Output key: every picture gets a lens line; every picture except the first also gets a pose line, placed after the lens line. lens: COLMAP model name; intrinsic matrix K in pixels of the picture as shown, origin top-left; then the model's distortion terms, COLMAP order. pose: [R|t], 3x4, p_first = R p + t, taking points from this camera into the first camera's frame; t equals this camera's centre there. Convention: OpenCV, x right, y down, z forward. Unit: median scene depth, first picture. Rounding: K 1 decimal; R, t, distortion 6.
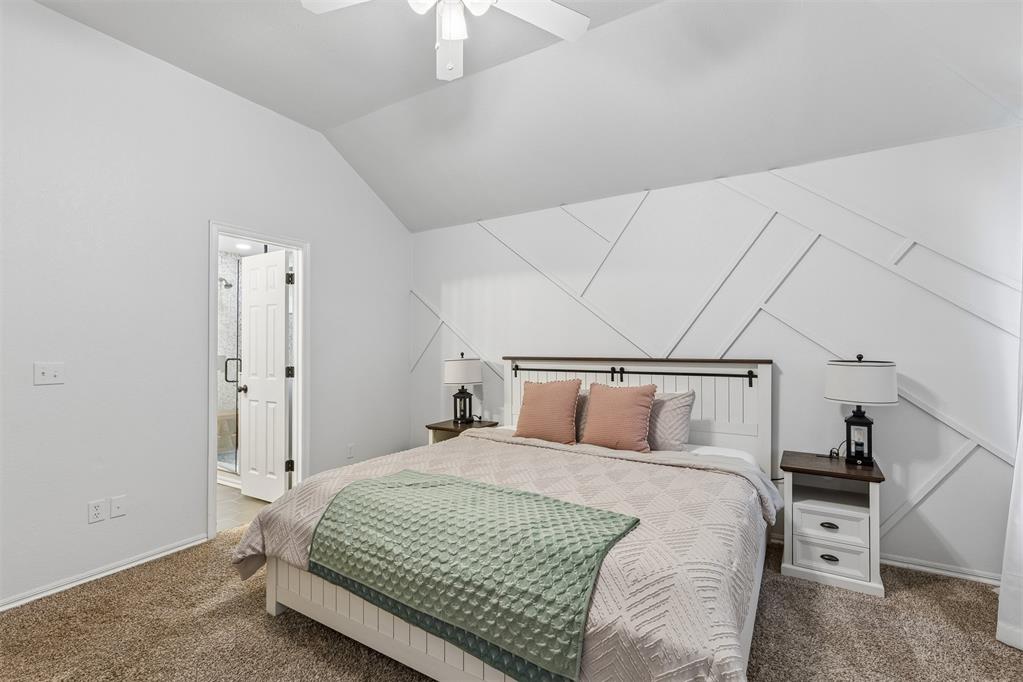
lens RADIAL K [[468.2, 0, 510.7], [0, 468.2, 345.6], [0, 0, 1]] dist [0.003808, -0.000586]
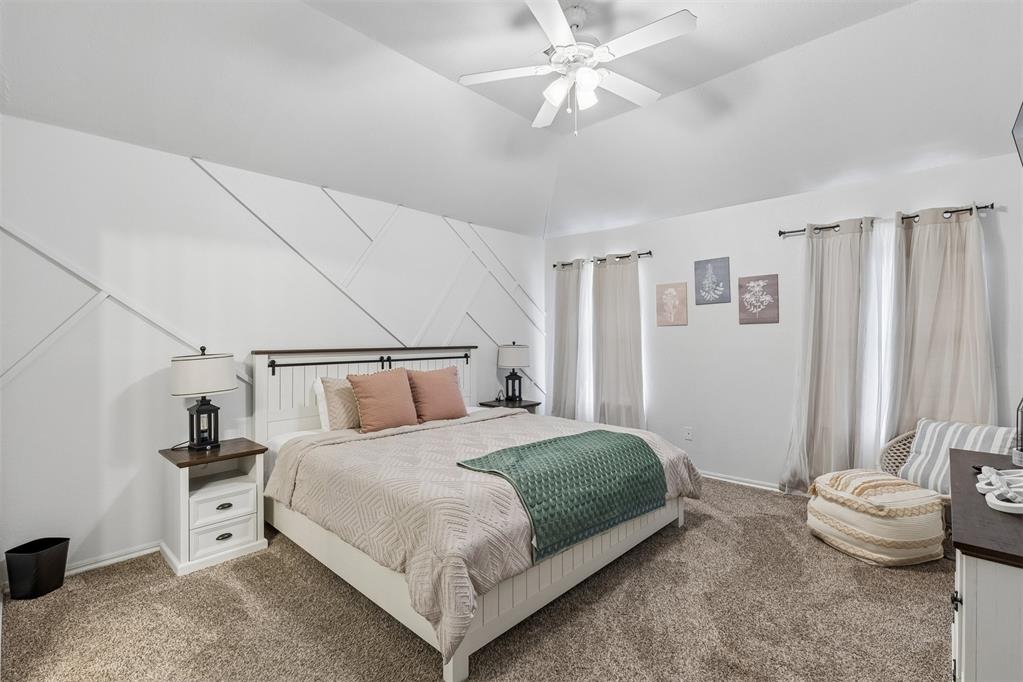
lens RADIAL K [[468.2, 0, 507.9], [0, 468.2, 340.3], [0, 0, 1]] dist [0.003808, -0.000586]
pose [[0.188415, -0.003584, 0.982083, -0.810032], [0.004402, 0.999986, 0.002805, 0.006624], [-0.982080, 0.003794, 0.188429, 0.503095]]
